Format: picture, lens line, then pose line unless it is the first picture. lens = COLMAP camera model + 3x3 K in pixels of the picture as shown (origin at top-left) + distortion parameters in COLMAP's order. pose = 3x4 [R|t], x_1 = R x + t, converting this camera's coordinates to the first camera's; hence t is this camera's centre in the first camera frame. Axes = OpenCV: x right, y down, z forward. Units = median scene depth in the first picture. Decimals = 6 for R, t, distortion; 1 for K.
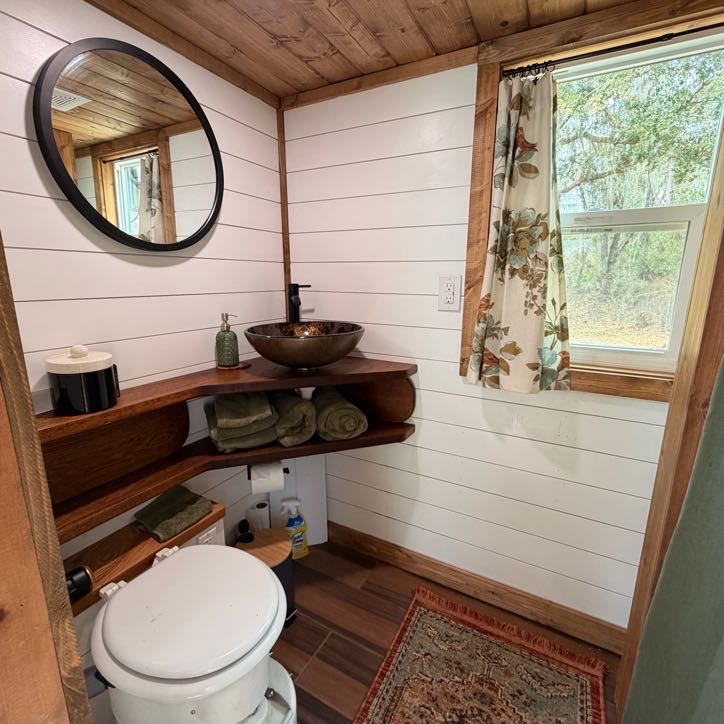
lens RADIAL K [[387.3, 0, 360.7], [0, 387.3, 359.3], [0, 0, 1]] dist [0.005541, 0.000265]
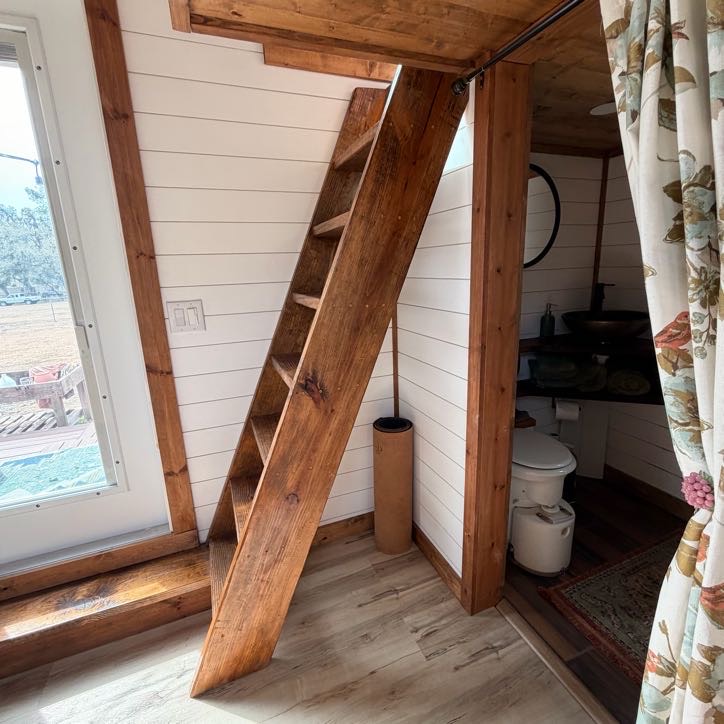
lens RADIAL K [[387.3, 0, 369.2], [0, 387.3, 363.1], [0, 0, 1]] dist [0.005541, 0.000265]
pose [[0.786101, 0.117776, -0.606773, 0.061622], [-0.092631, 0.993040, 0.072744, 0.076472], [0.611118, -0.000978, 0.791539, -0.702584]]
